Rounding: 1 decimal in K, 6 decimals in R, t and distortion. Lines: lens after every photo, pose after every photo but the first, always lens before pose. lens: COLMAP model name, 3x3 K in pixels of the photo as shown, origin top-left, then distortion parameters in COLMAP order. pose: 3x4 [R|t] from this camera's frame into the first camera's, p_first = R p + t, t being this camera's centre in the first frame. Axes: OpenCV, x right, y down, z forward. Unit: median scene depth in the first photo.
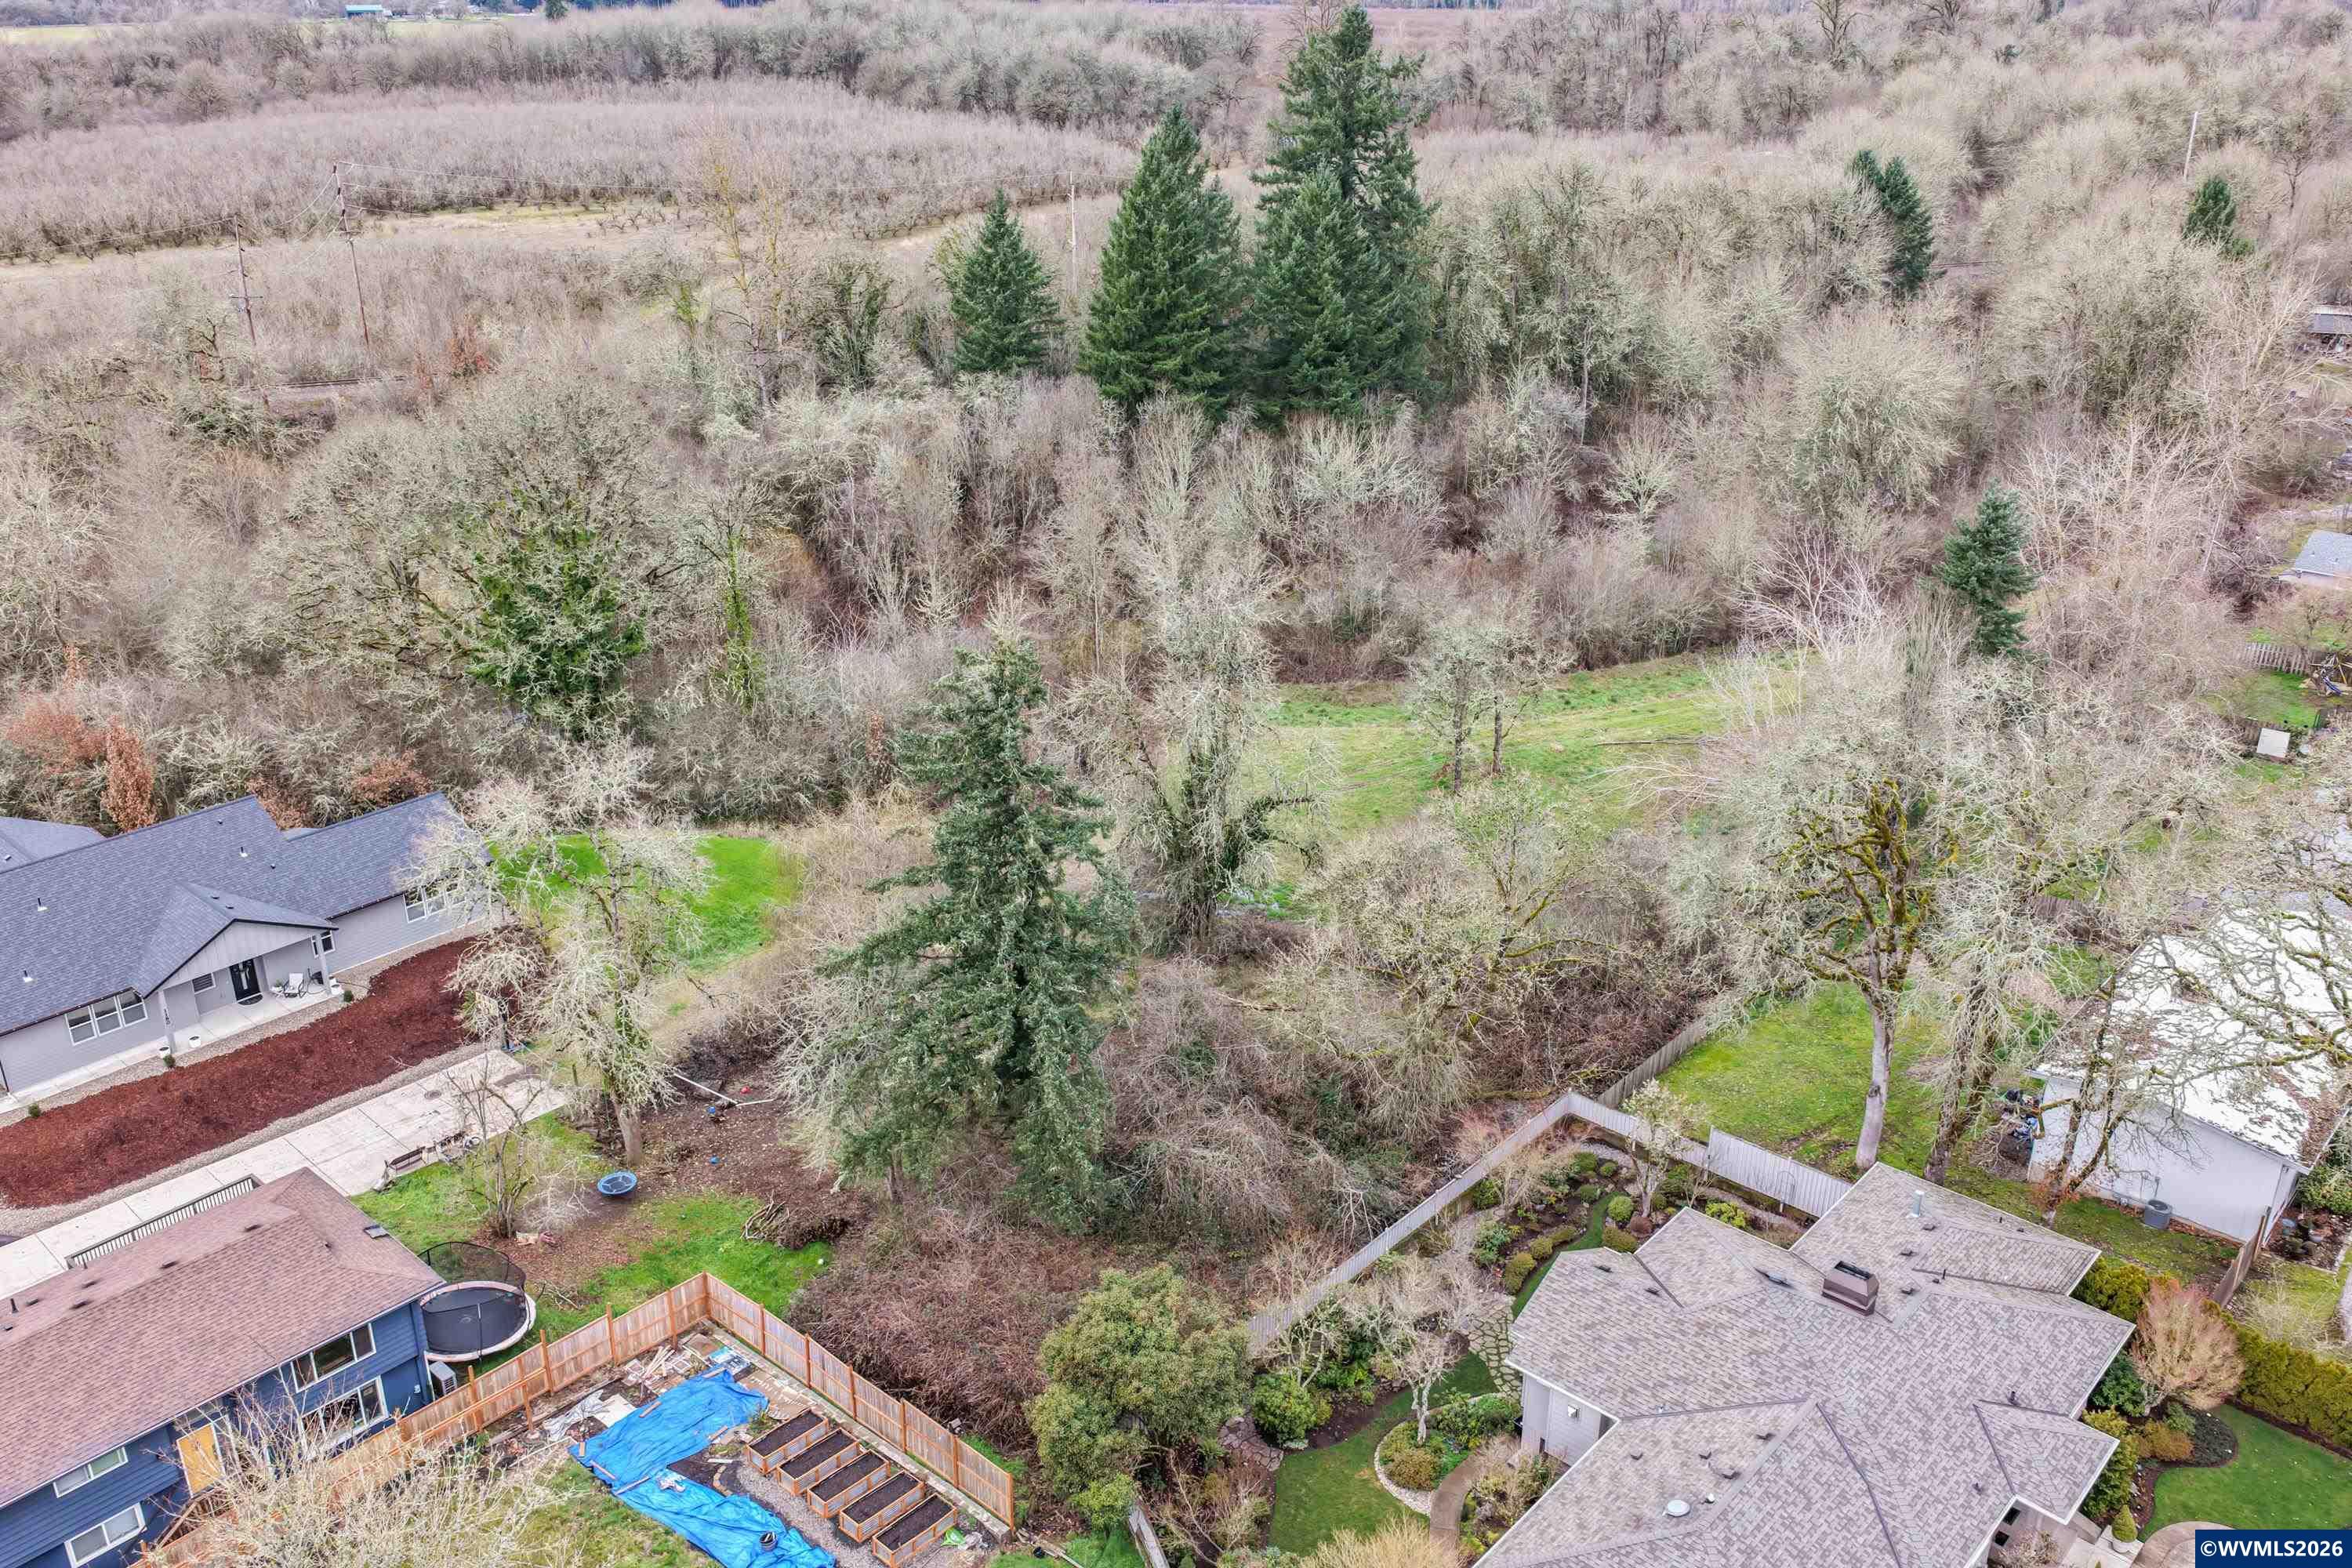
lens RADIAL K [[1951.3, 0, 1181.9], [0, 1951.3, 785.0], [0, 0, 1]] dist [-0.012516, 0.033832]
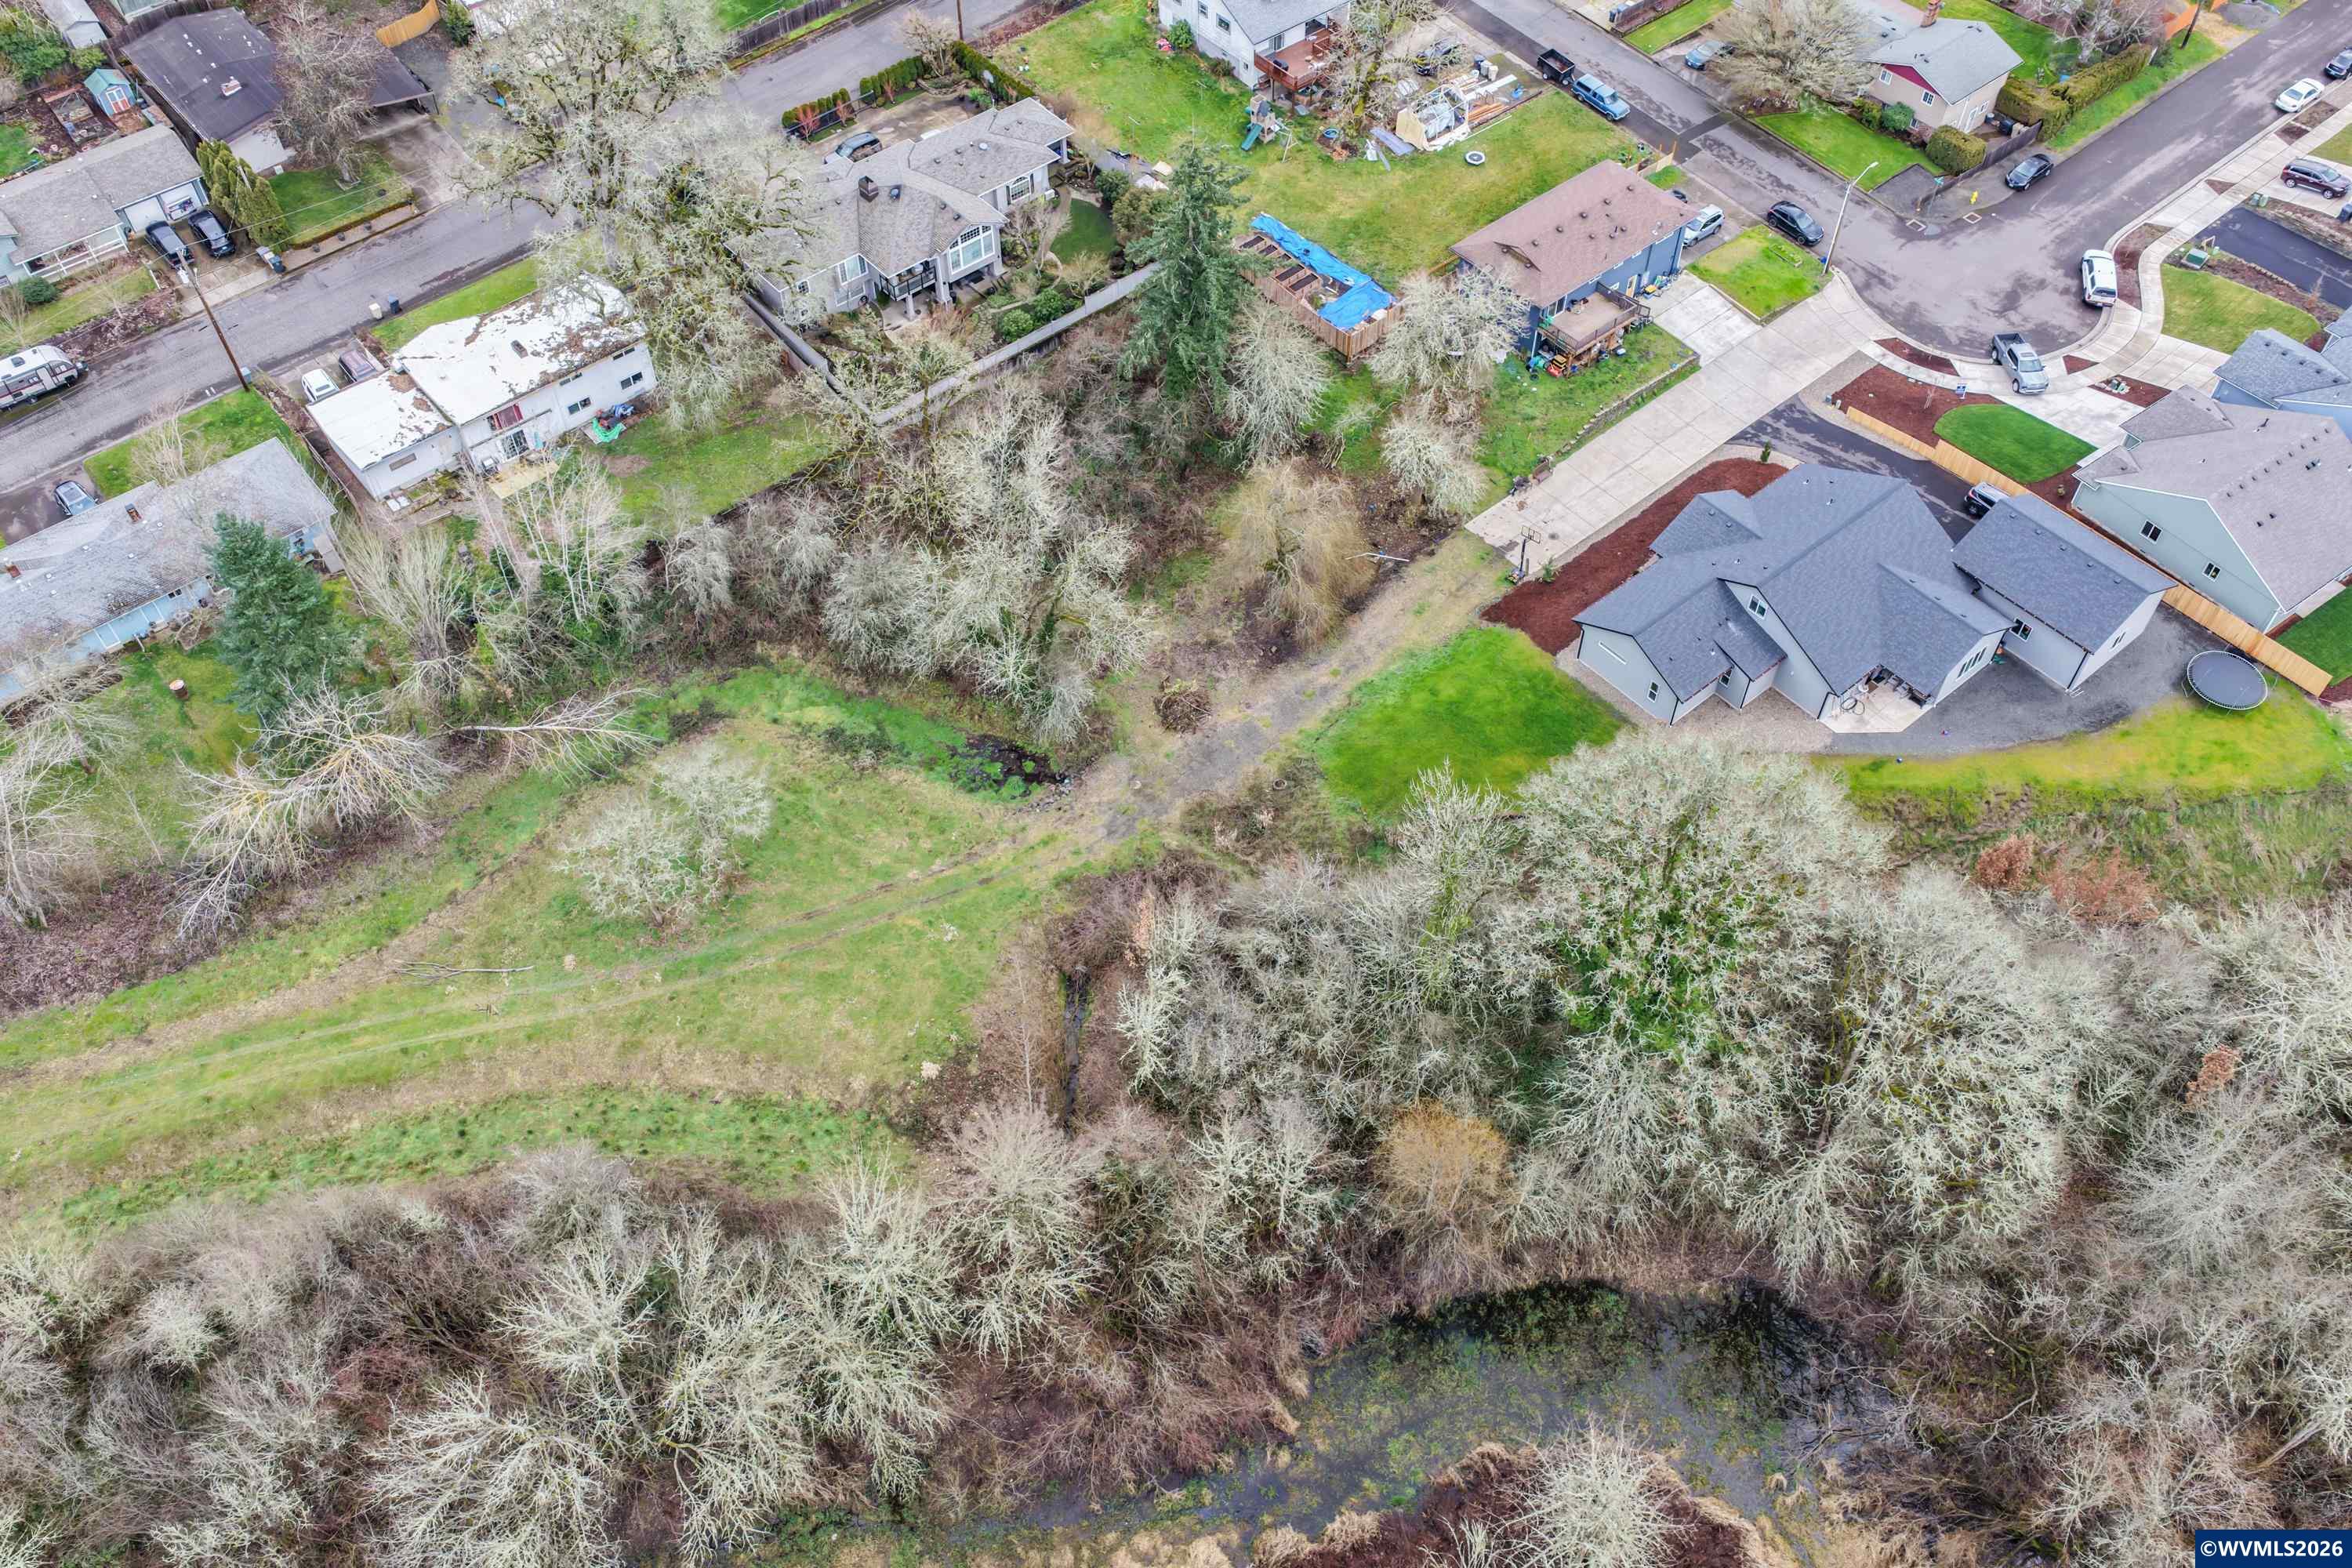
lens RADIAL K [[1951.3, 0, 1166.9], [0, 1951.3, 788.9], [0, 0, 1]] dist [-0.012516, 0.033832]
pose [[-0.989191, -0.107330, 0.099909, -0.277126], [0.068850, 0.261606, 0.962716, -1.467398], [-0.129465, 0.959189, -0.251388, 1.793522]]
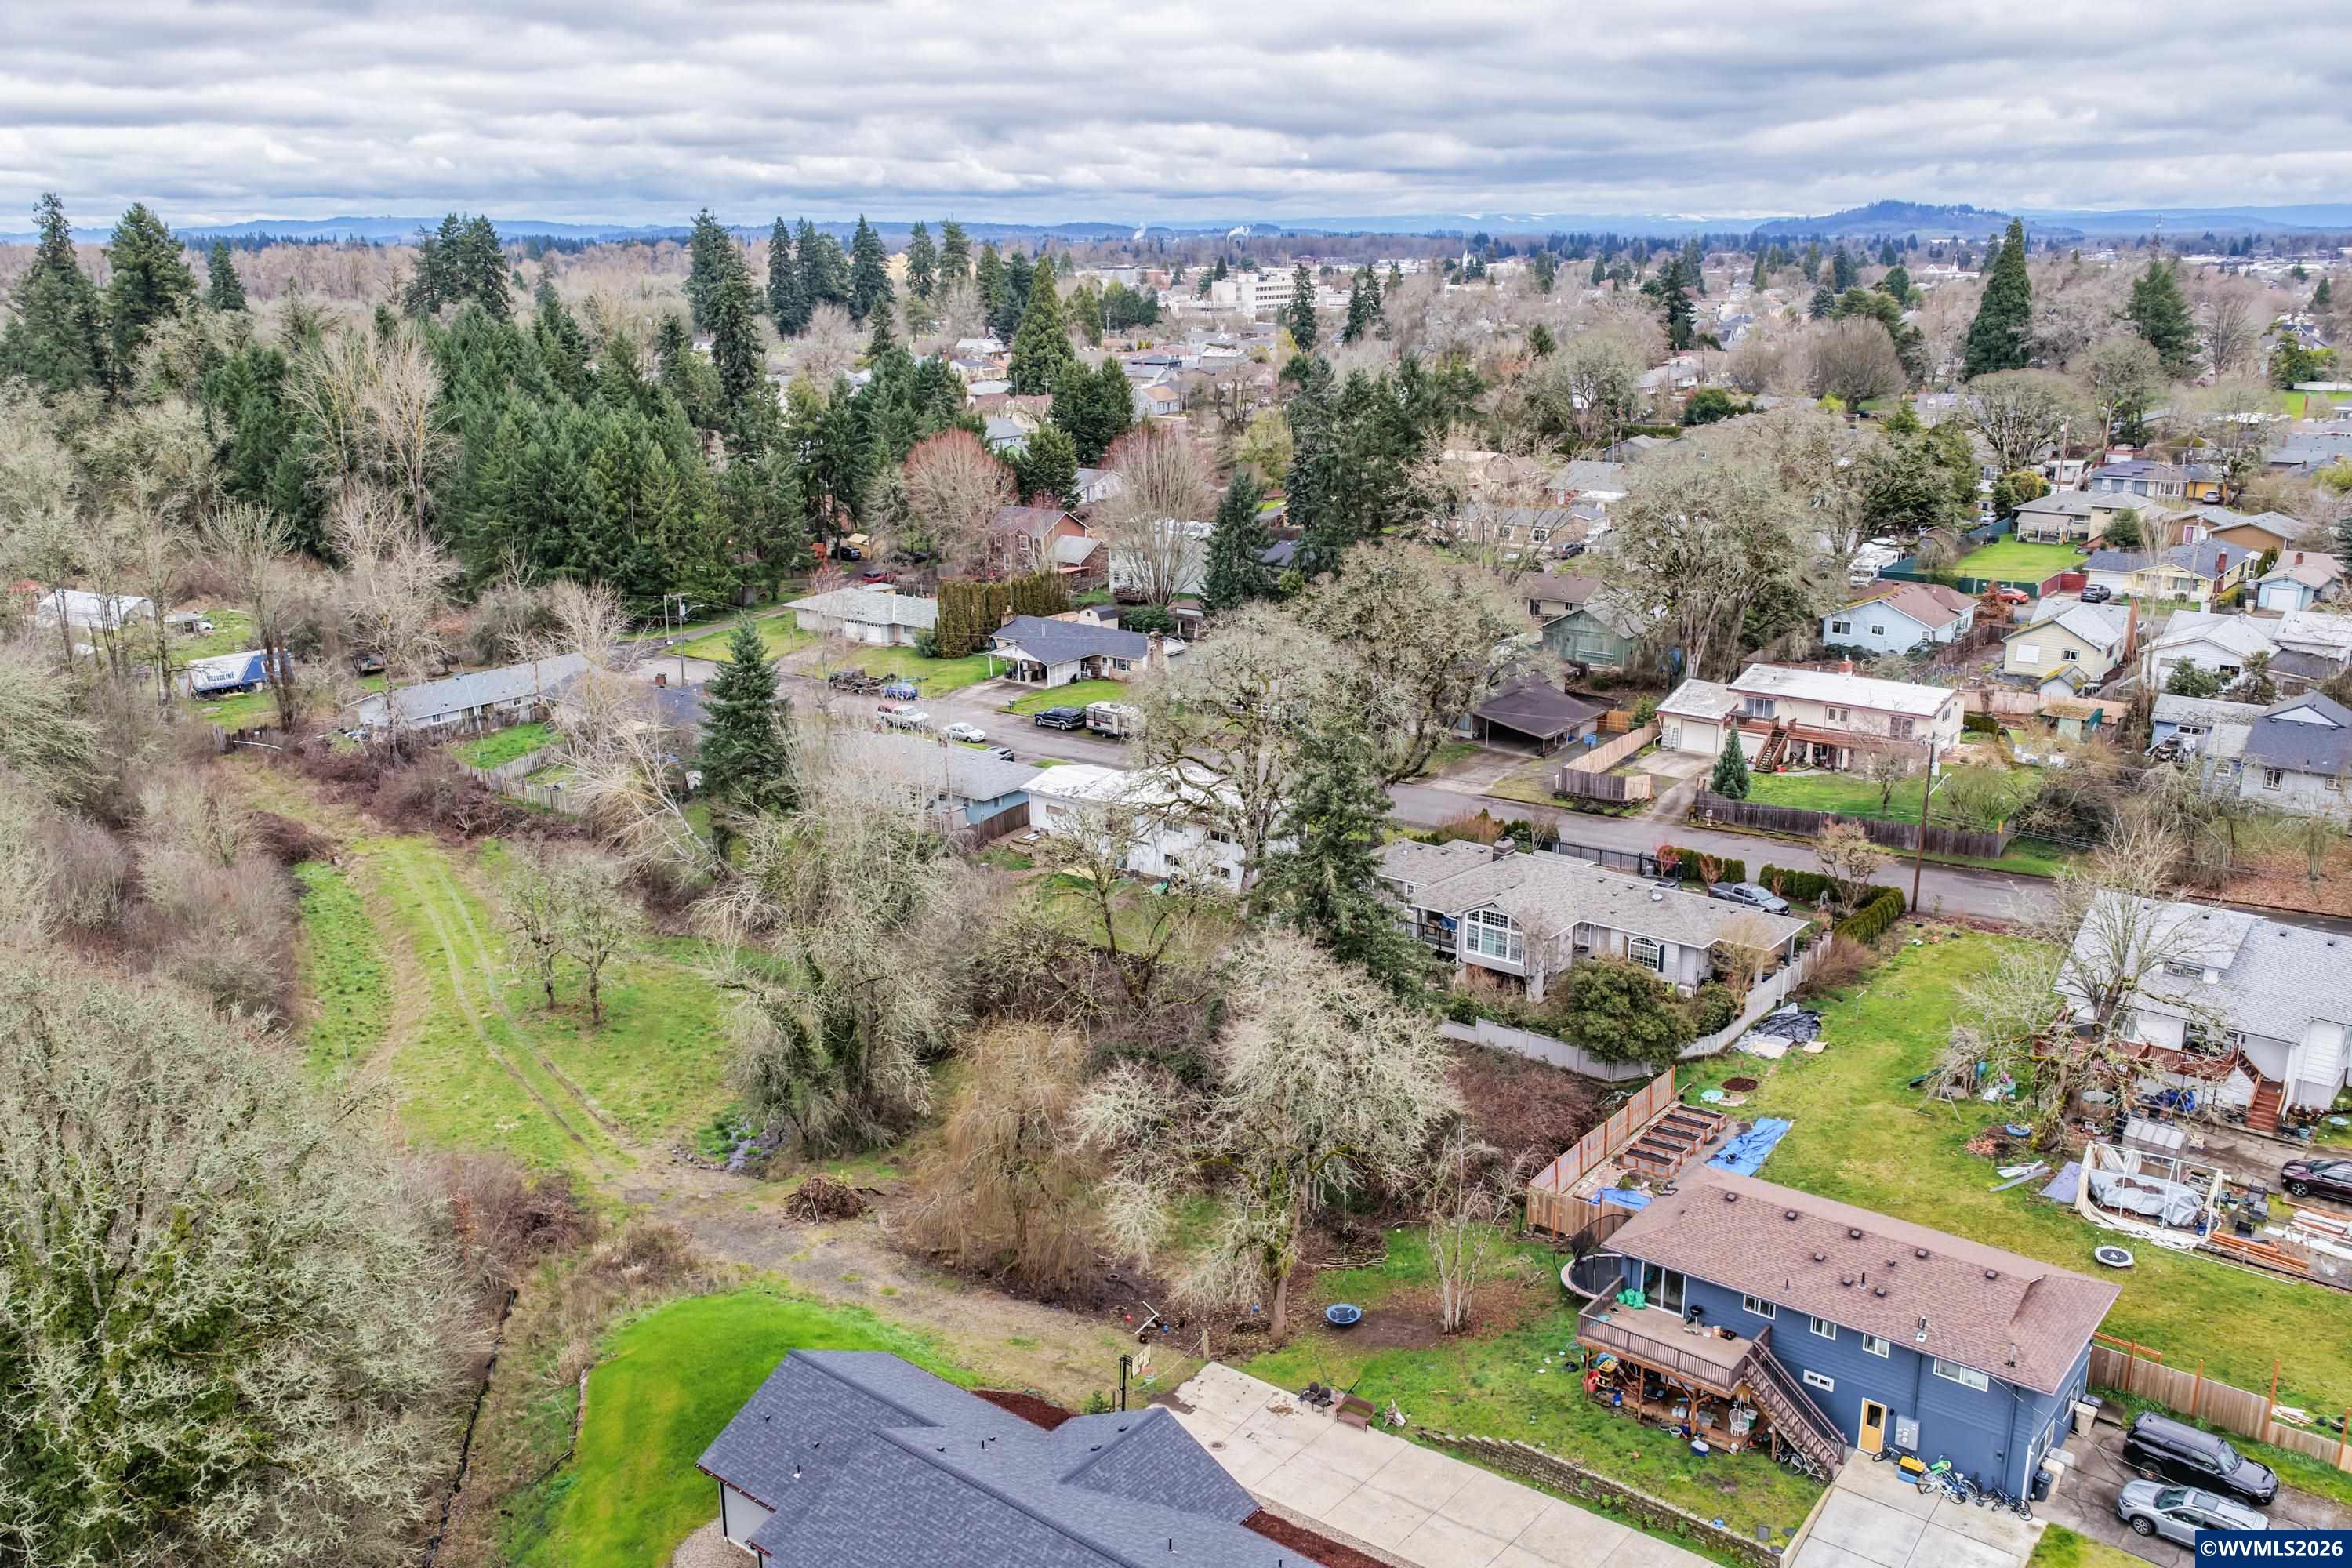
lens RADIAL K [[1951.3, 0, 1175.5], [0, 1951.3, 794.7], [0, 0, 1]] dist [-0.012516, 0.033832]
pose [[-0.053954, -0.271812, 0.960837, -1.290302], [0.403078, 0.874429, 0.270002, -0.397312], [-0.913574, 0.401860, 0.062383, 0.916729]]
